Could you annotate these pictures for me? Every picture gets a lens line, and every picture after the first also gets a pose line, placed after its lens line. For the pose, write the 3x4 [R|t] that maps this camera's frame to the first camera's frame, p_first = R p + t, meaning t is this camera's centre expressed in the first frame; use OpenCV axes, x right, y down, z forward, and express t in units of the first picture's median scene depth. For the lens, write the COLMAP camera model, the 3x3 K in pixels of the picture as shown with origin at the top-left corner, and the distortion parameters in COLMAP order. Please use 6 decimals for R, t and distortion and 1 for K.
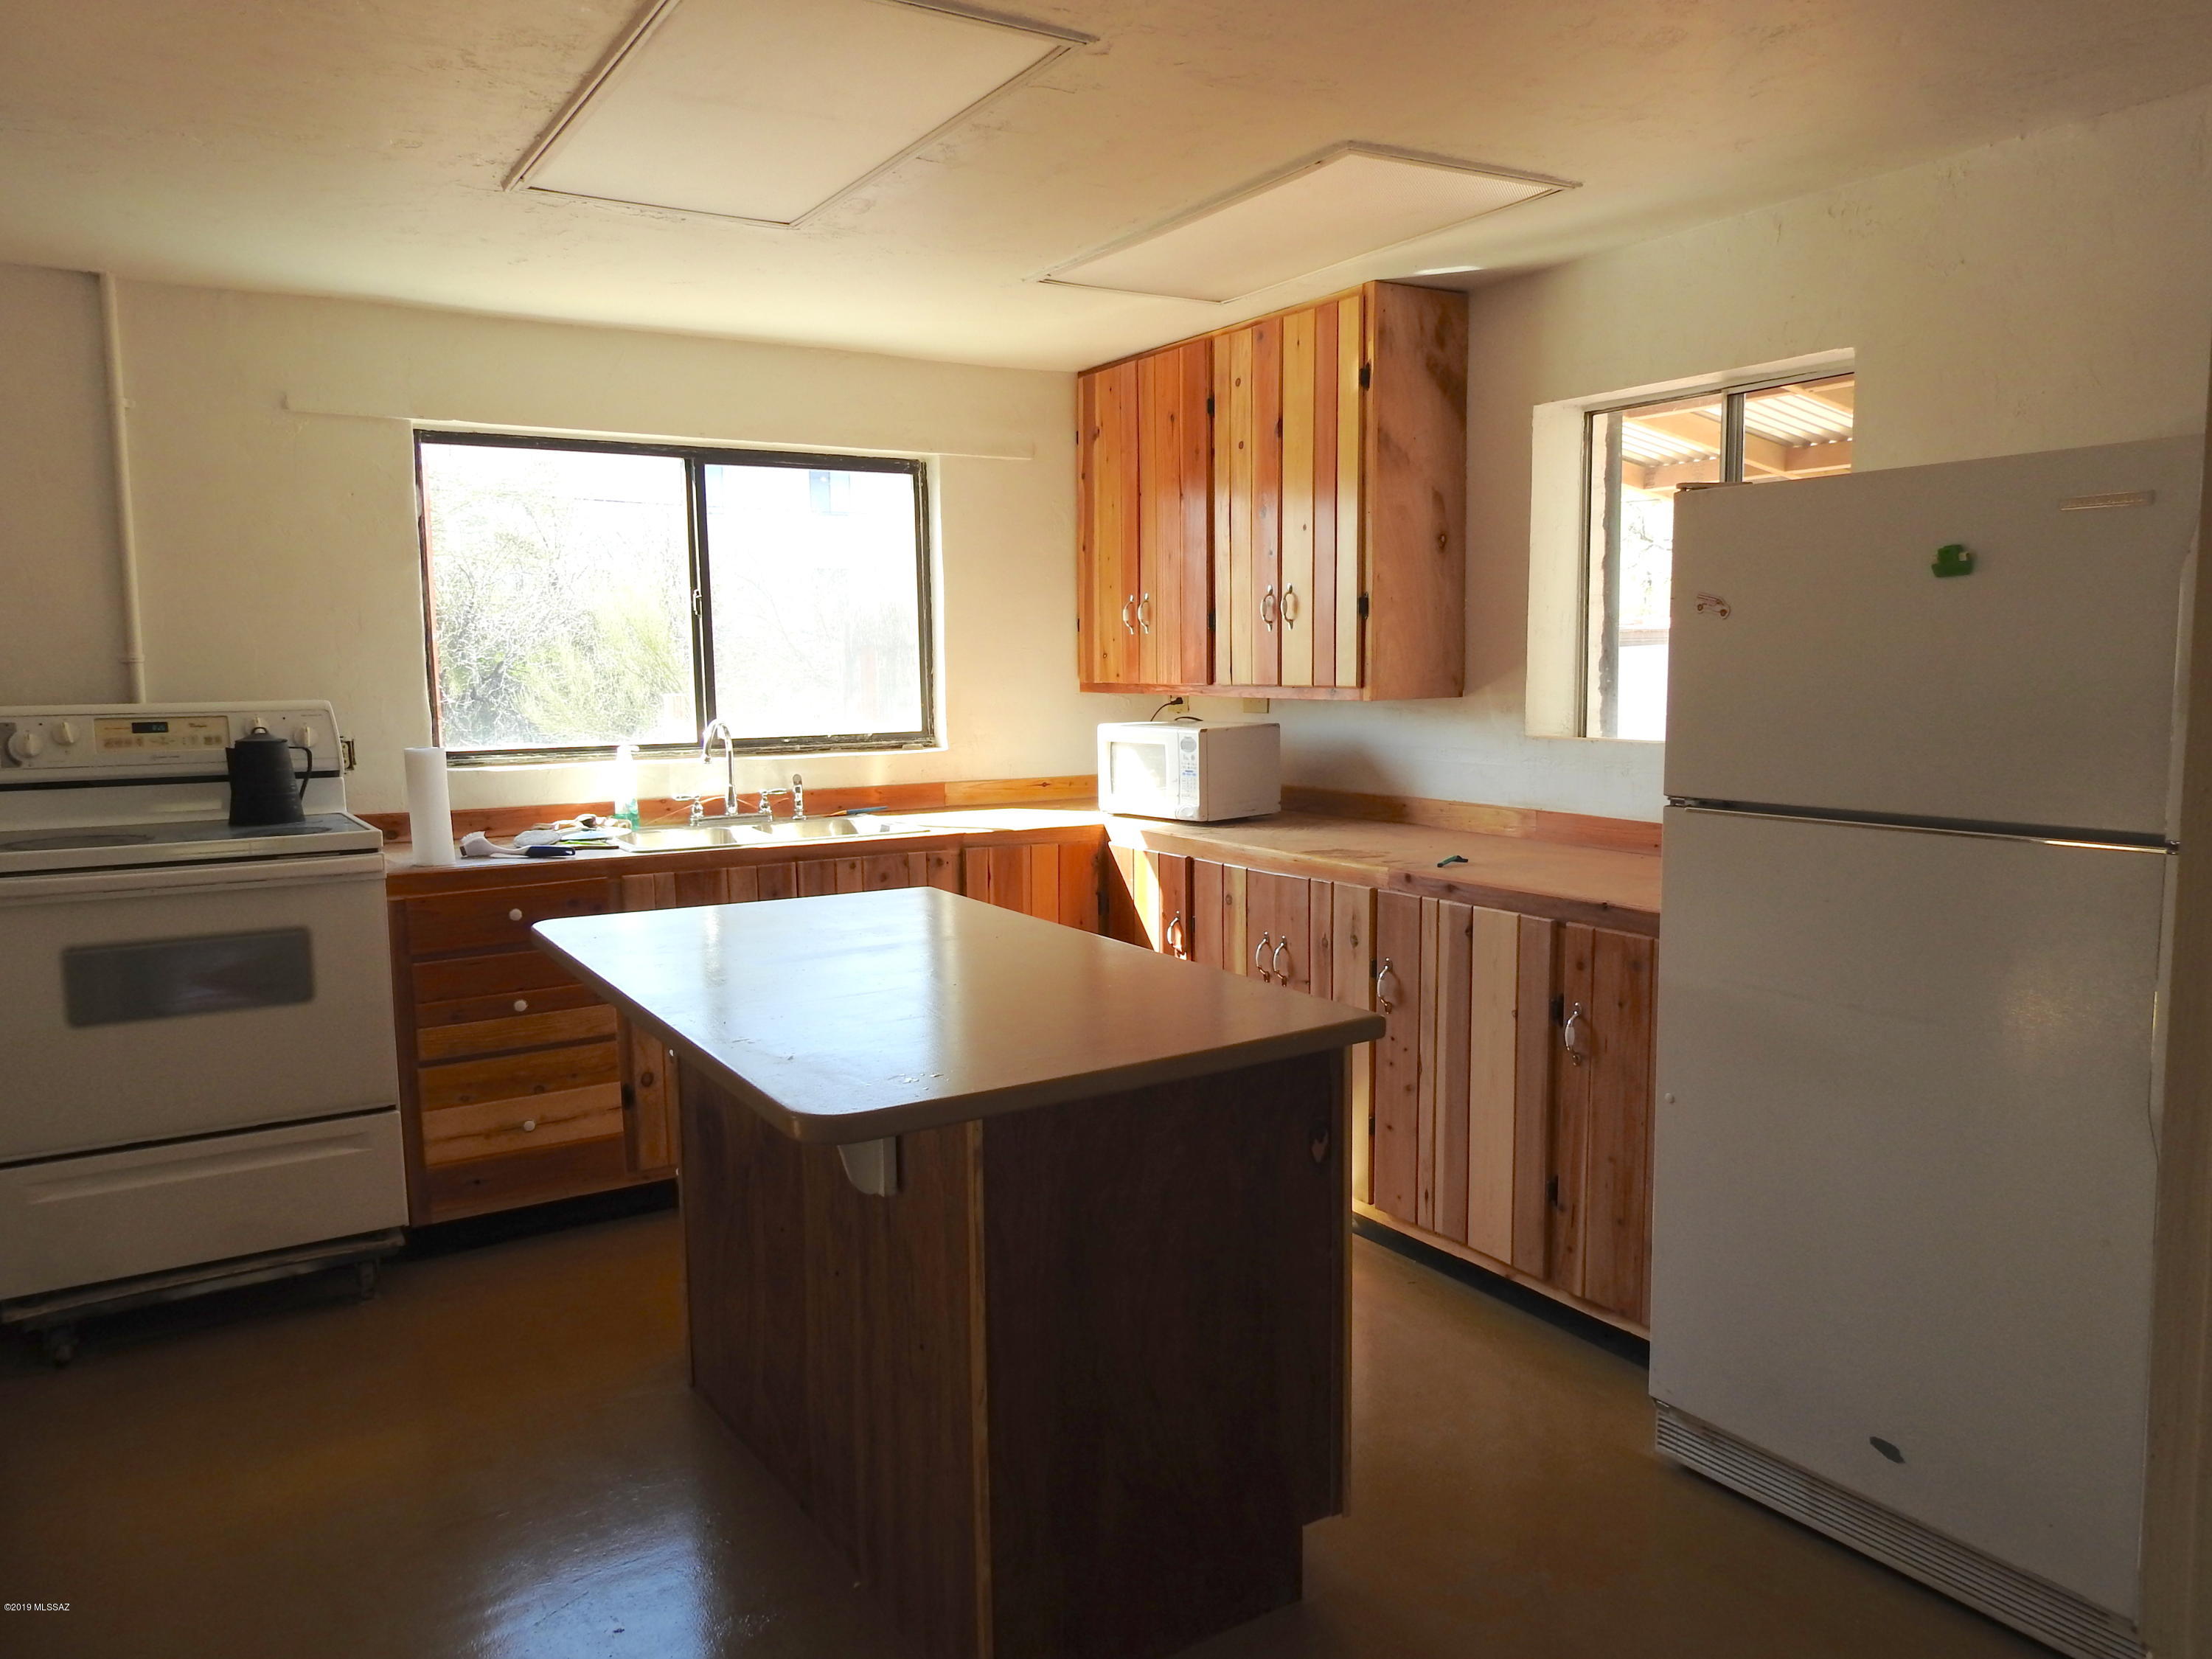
lens RADIAL K [[1618.7, 0, 1106.0], [0, 1618.7, 829.5], [0, 0, 1]] dist [0.003272, -0.000548]
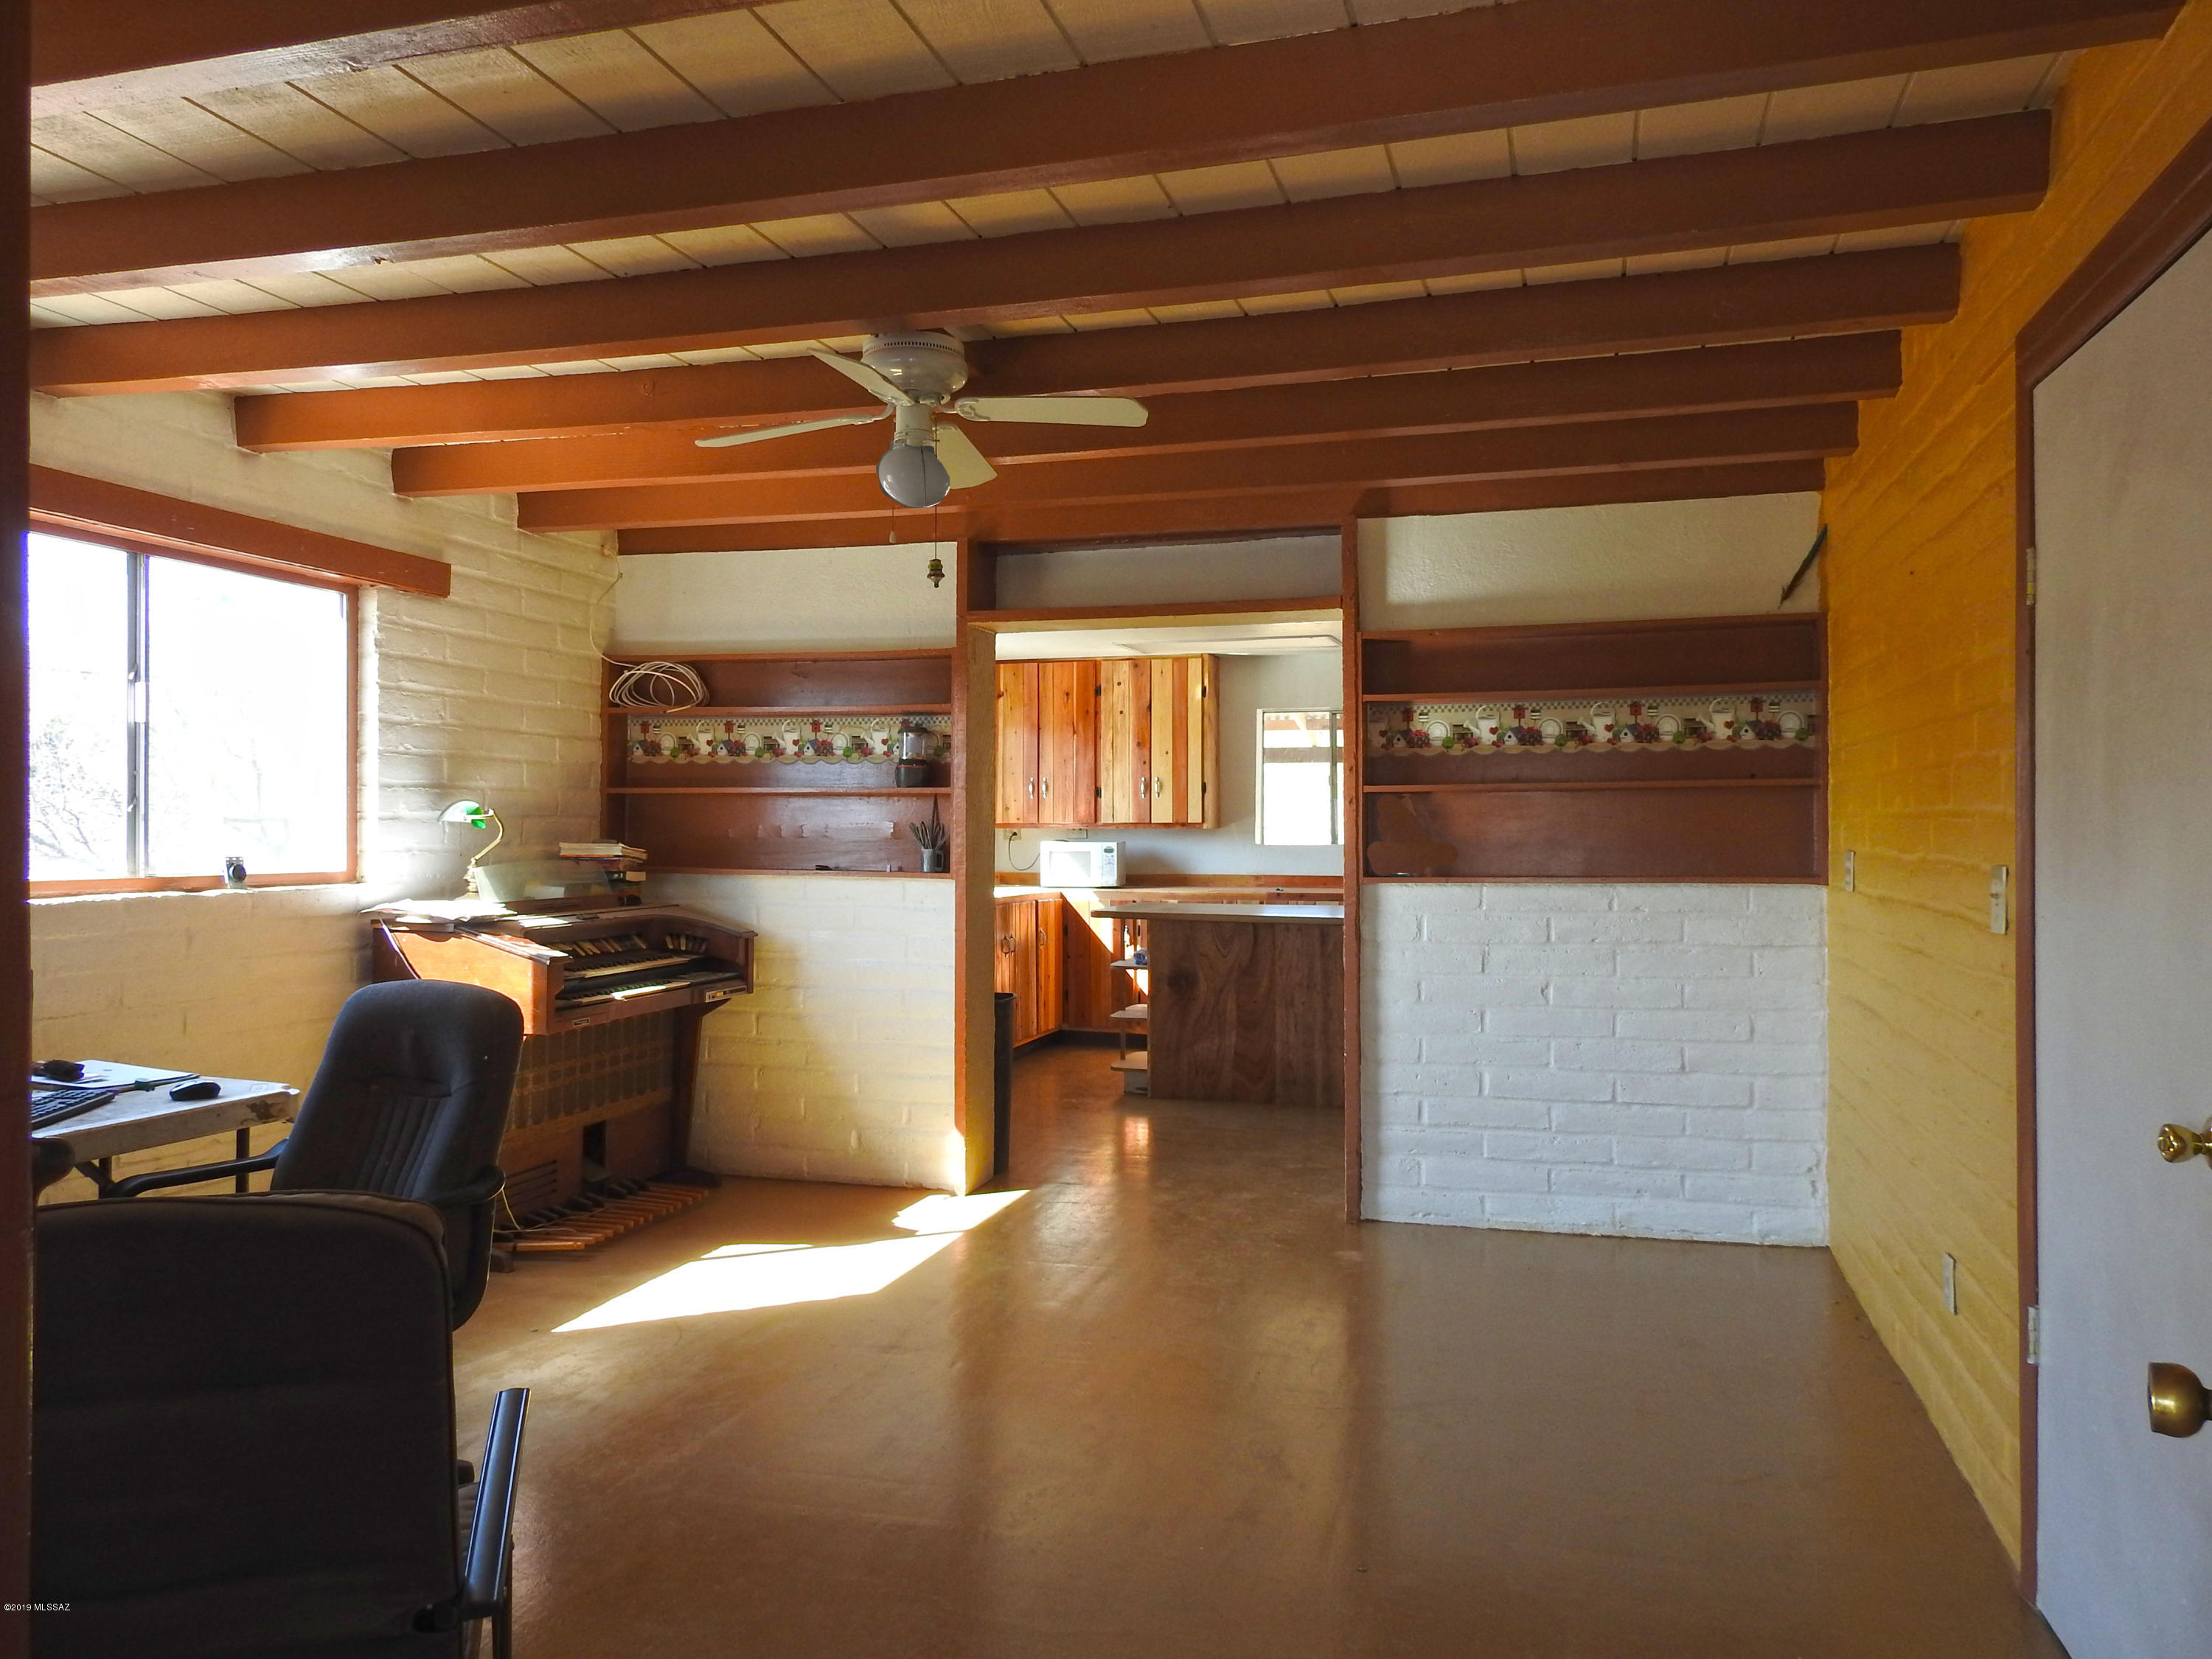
lens RADIAL K [[1591.2, 0, 1097.6], [0, 1591.2, 839.6], [0, 0, 1]] dist [0.001782, -0.003708]
pose [[0.751249, 0.000492, 0.660019, -1.339861], [0.063074, 0.995369, -0.072534, 0.083496], [-0.656998, 0.096122, 0.747739, -0.551707]]
